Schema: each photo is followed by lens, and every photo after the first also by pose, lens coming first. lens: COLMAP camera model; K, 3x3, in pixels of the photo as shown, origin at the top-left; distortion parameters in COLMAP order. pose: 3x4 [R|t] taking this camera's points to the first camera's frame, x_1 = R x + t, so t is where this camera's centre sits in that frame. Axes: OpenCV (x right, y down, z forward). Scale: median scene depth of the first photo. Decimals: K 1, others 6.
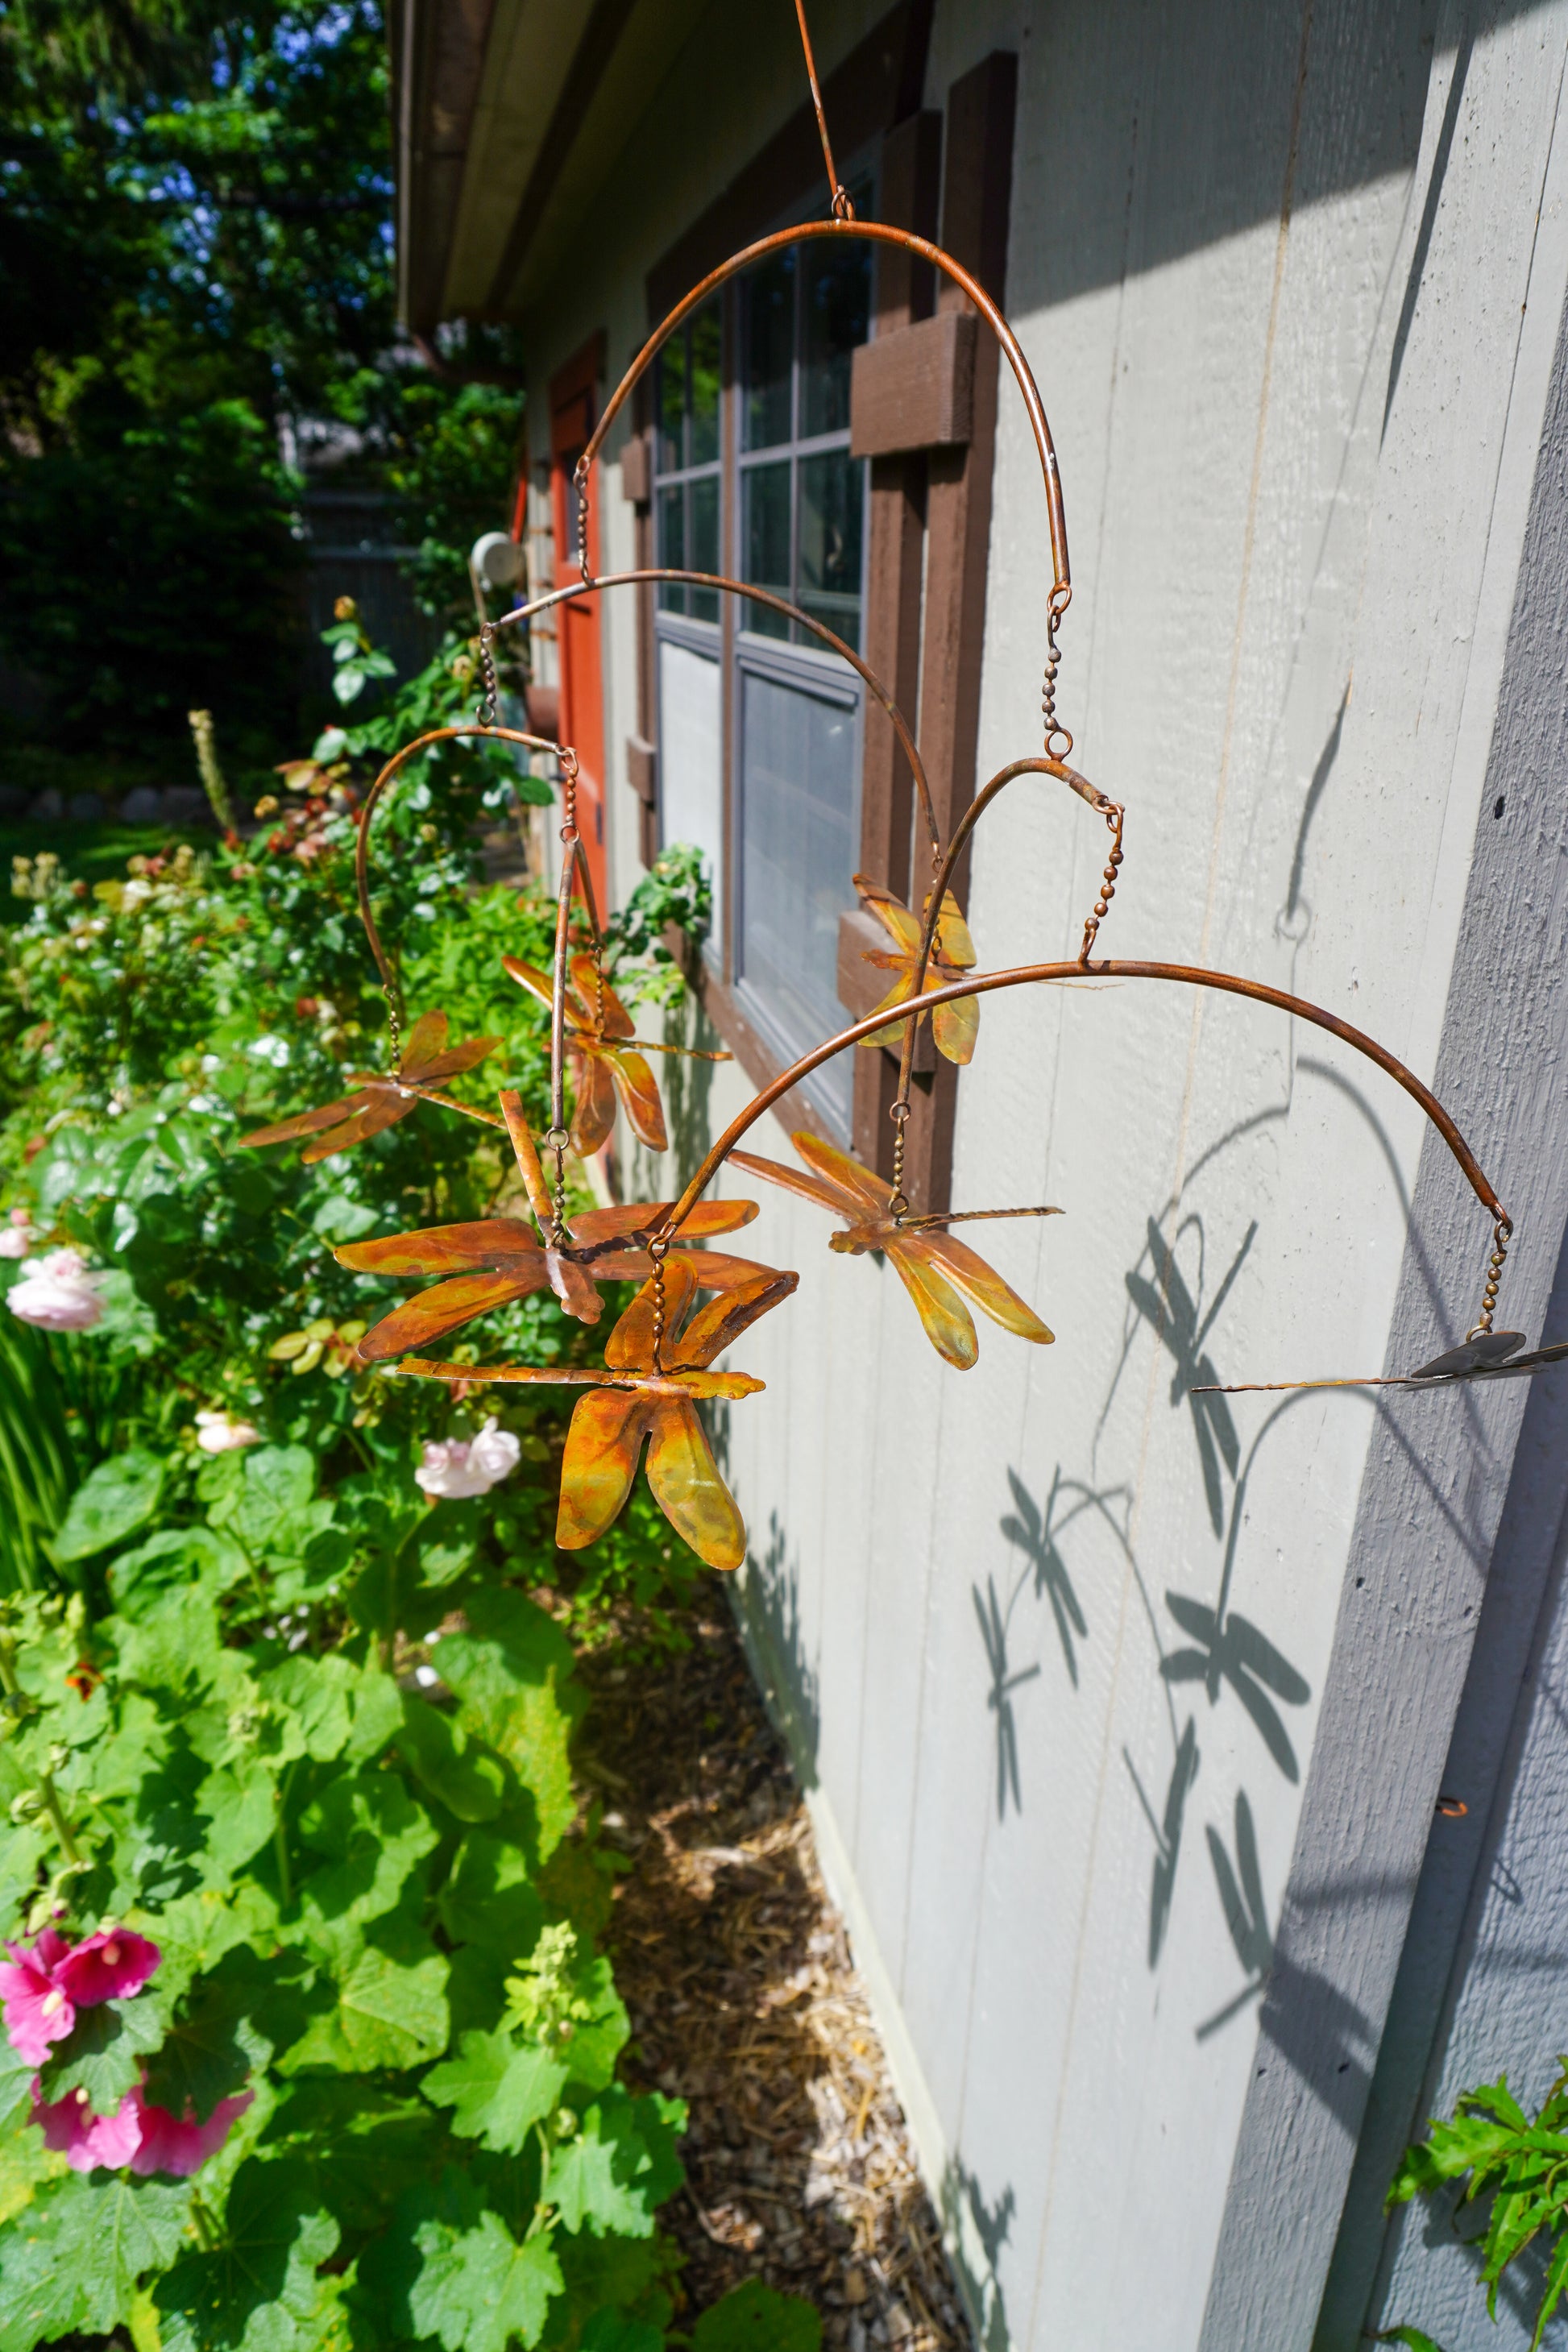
lens RADIAL K [[1575.1, 0, 784.0], [0, 1575.1, 1176.0], [0, 0, 1]] dist [-0.055929, 0.037669]
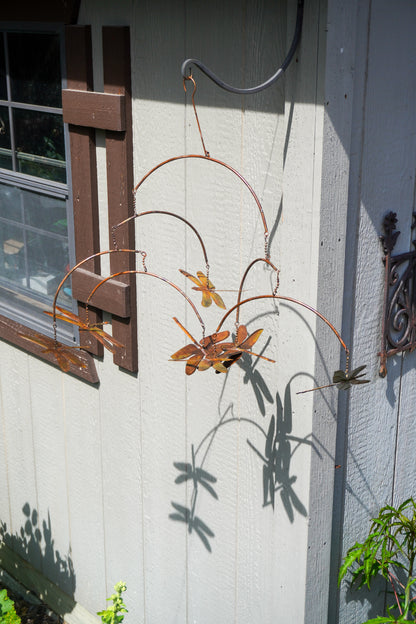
lens RADIAL K [[921.6, 0, 208.0], [0, 921.6, 312.0], [0, 0, 1]] dist [0.005715, 0.059780]
pose [[0.876697, -0.166108, 0.451453, -0.701861], [0.190439, 0.981661, -0.008628, -0.035483], [-0.441741, 0.093538, 0.892253, -0.833606]]
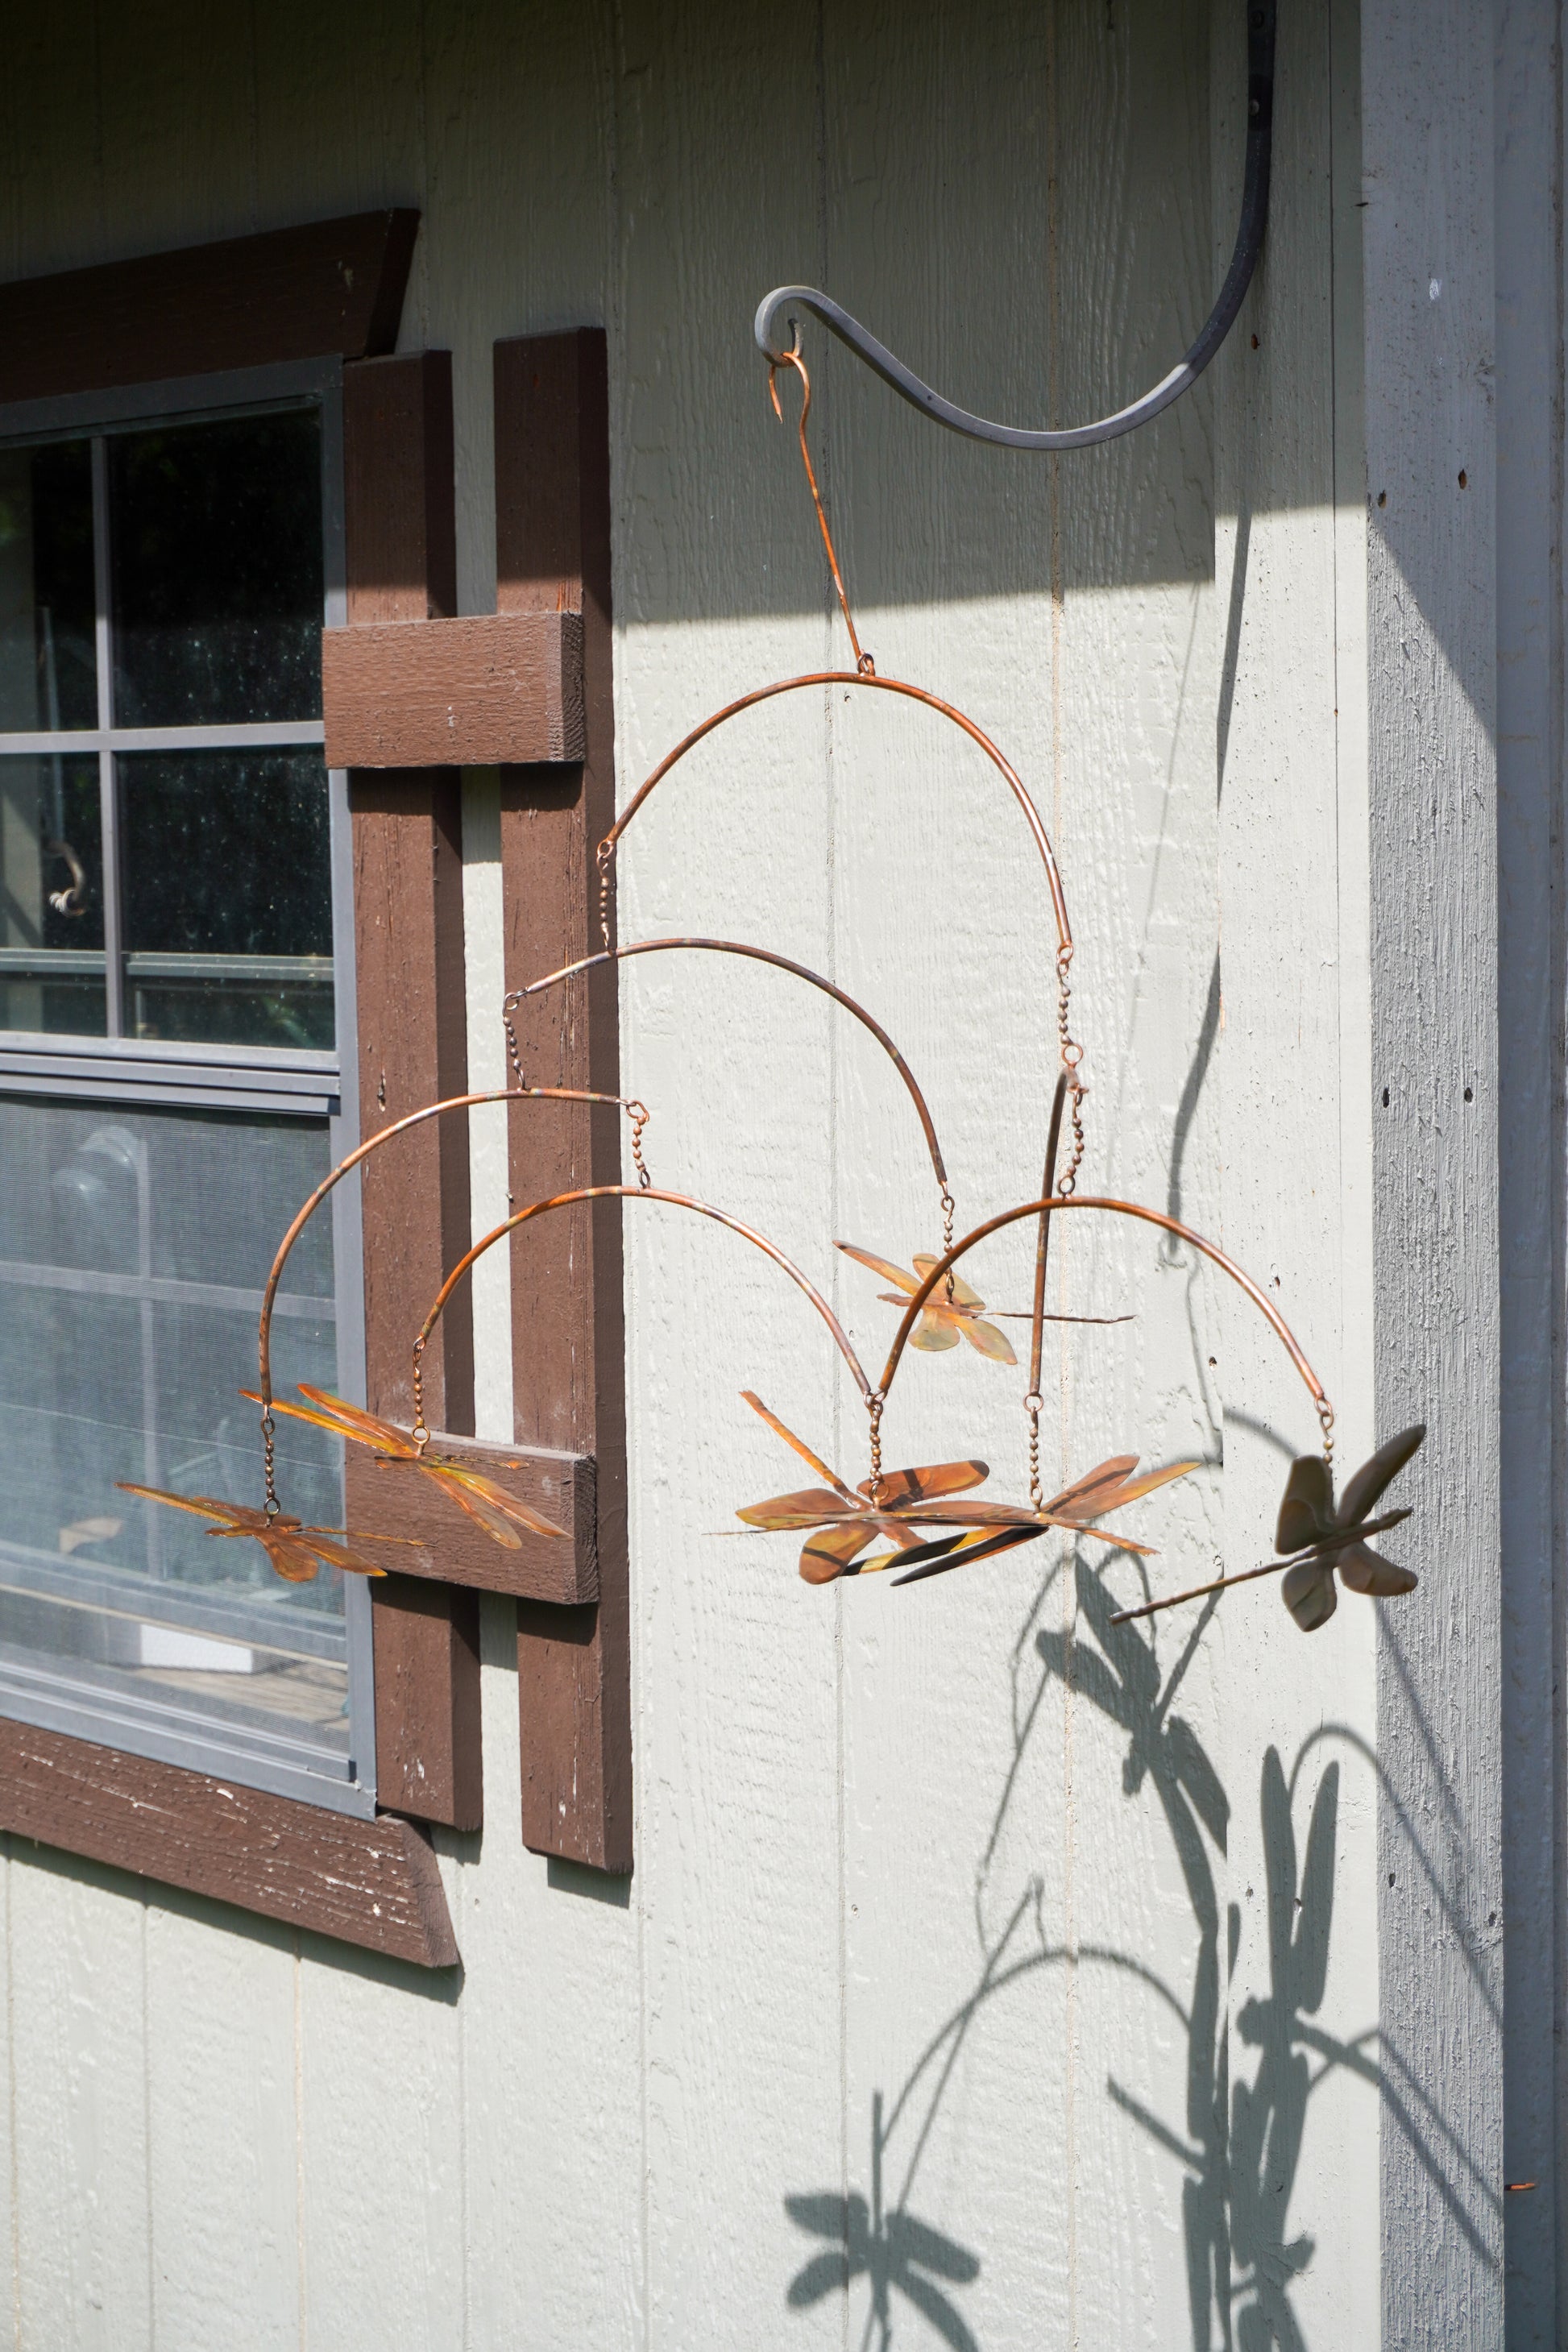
lens RADIAL K [[4909.6, 0, 848.6], [0, 4909.6, 1174.0], [0, 0, 1]] dist [-0.004256, 0.253584]
pose [[0.908009, -0.060524, 0.414556, -0.803970], [0.182040, 0.948214, -0.260290, 0.393419], [-0.377335, 0.311812, 0.872005, -1.143092]]
